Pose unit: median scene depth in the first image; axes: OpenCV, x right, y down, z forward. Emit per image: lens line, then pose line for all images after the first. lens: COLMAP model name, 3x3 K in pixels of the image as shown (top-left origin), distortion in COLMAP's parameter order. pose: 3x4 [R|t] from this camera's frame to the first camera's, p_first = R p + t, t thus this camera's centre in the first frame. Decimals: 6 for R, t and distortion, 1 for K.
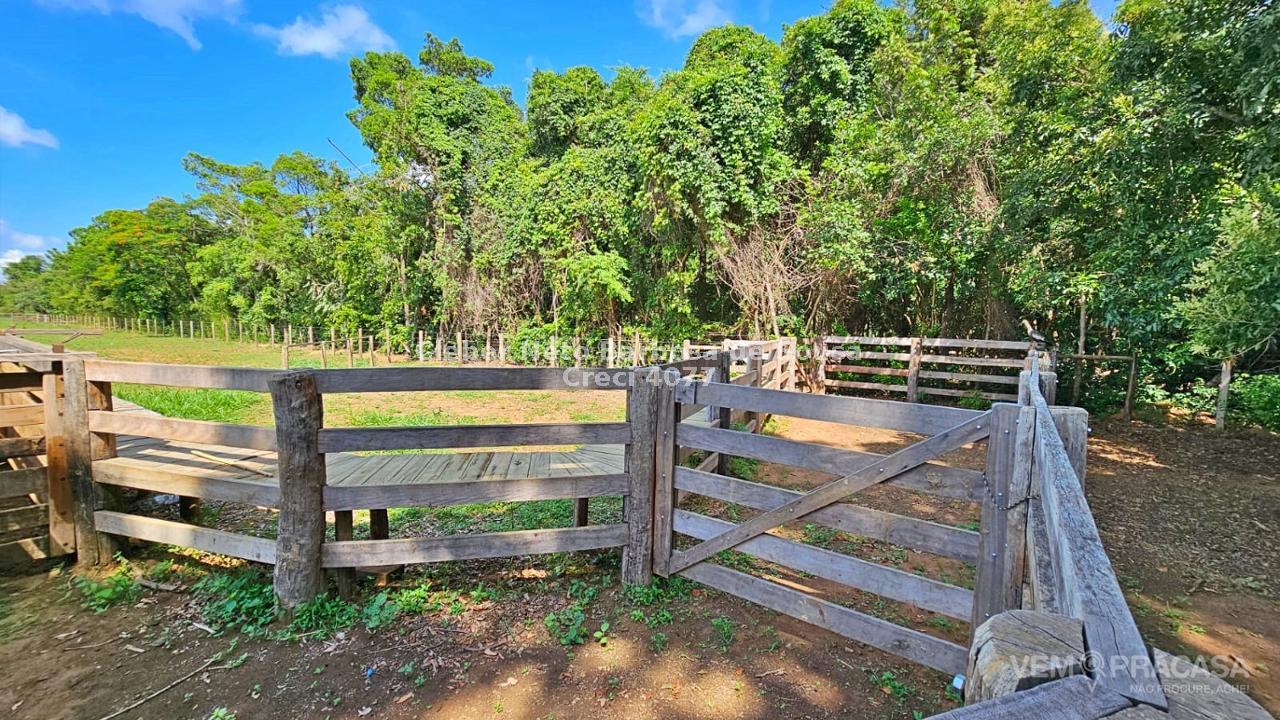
lens RADIAL K [[528.3, 0, 640.0], [0, 528.3, 360.0], [0, 0, 1]] dist [-0.000739, -0.000554]
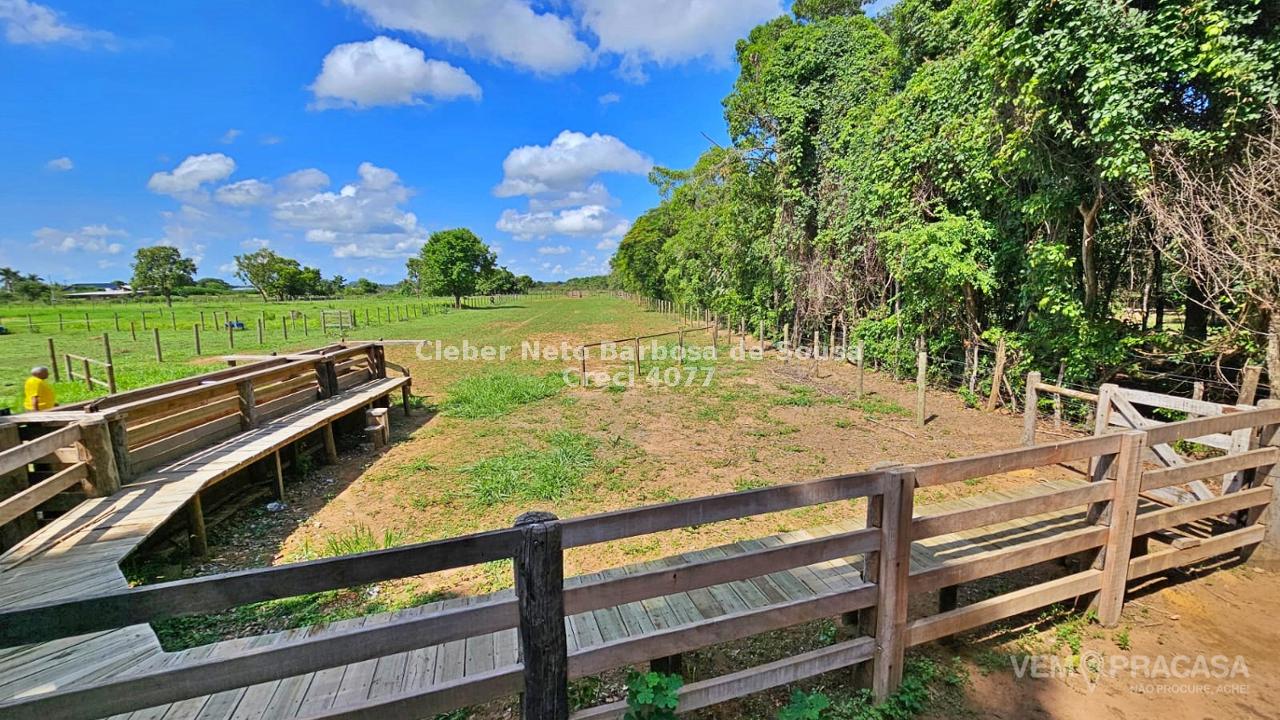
lens RADIAL K [[528.3, 0, 640.0], [0, 528.3, 360.0], [0, 0, 1]] dist [-0.000739, -0.000554]
pose [[0.654617, 0.078440, -0.751880, 0.182029], [-0.029212, 0.996484, 0.078525, -0.064164], [0.755396, -0.029440, 0.654607, 0.268707]]
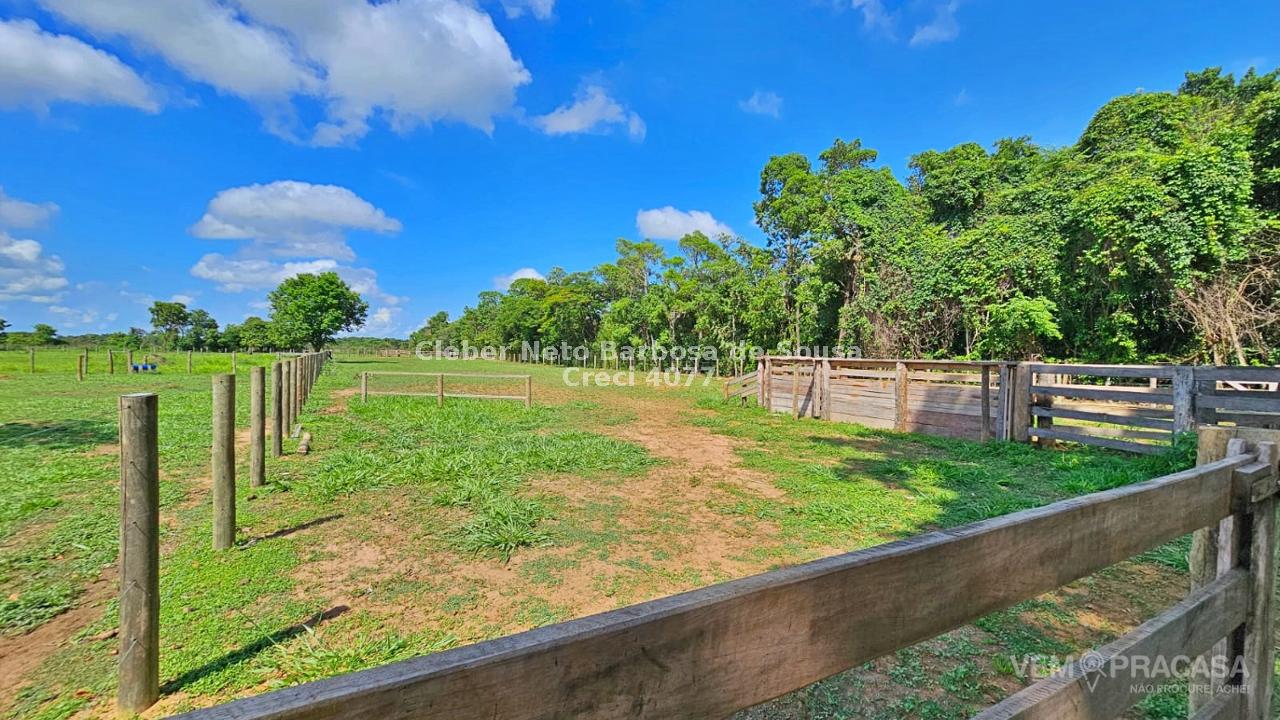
lens RADIAL K [[528.3, 0, 640.0], [0, 528.3, 360.0], [0, 0, 1]] dist [-0.000739, -0.000554]
pose [[0.915508, 0.002474, -0.402292, -0.406475], [-0.030463, 0.997536, -0.063190, 0.046250], [0.401145, 0.070106, 0.913328, -0.476097]]
